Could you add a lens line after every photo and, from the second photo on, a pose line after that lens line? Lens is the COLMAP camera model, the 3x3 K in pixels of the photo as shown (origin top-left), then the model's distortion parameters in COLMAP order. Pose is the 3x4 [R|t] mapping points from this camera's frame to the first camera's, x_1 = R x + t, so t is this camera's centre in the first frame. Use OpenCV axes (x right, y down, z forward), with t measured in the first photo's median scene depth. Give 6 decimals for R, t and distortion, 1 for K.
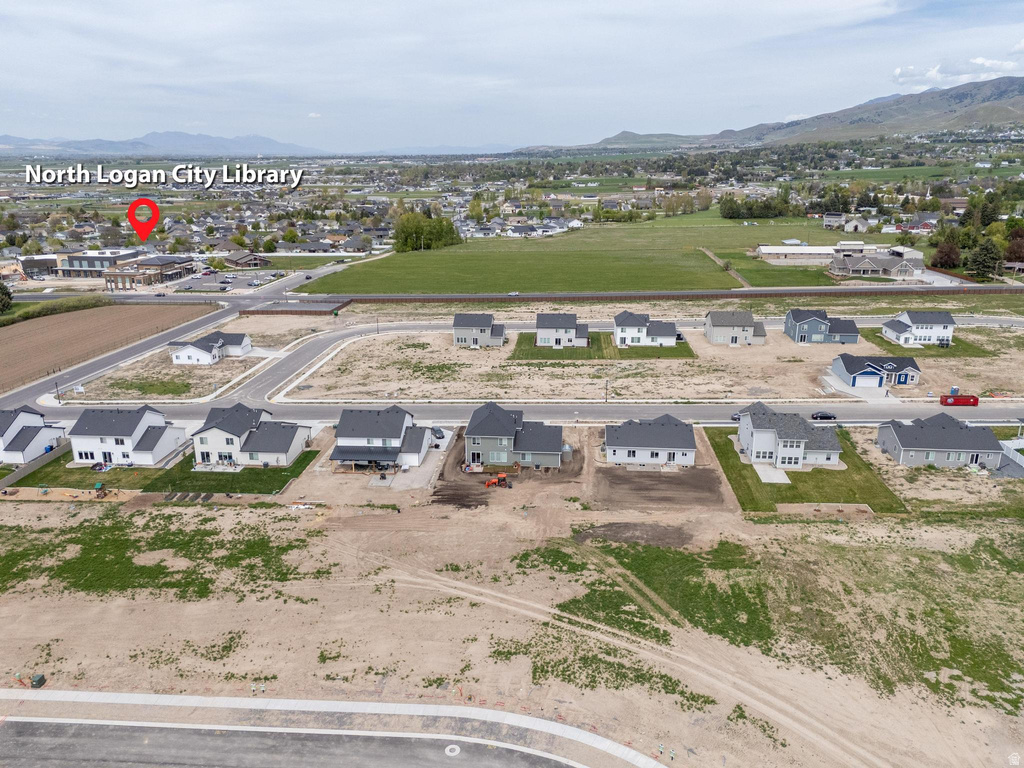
lens RADIAL K [[752.0, 0, 518.5], [0, 752.0, 385.9], [0, 0, 1]] dist [0.075727, -0.071477]
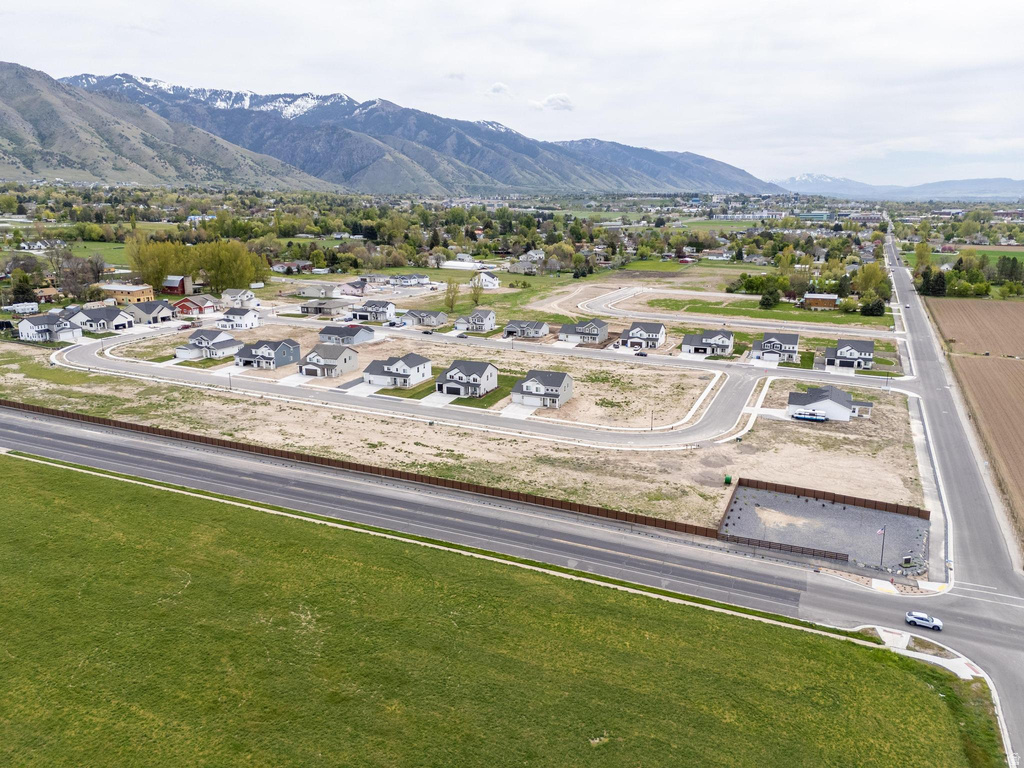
lens RADIAL K [[752.0, 0, 516.2], [0, 752.0, 390.4], [0, 0, 1]] dist [0.075727, -0.071477]
pose [[-0.945968, -0.075434, 0.315363, -0.411813], [0.099567, 0.858006, 0.503897, -0.713769], [-0.308594, 0.508071, -0.804136, 2.292158]]
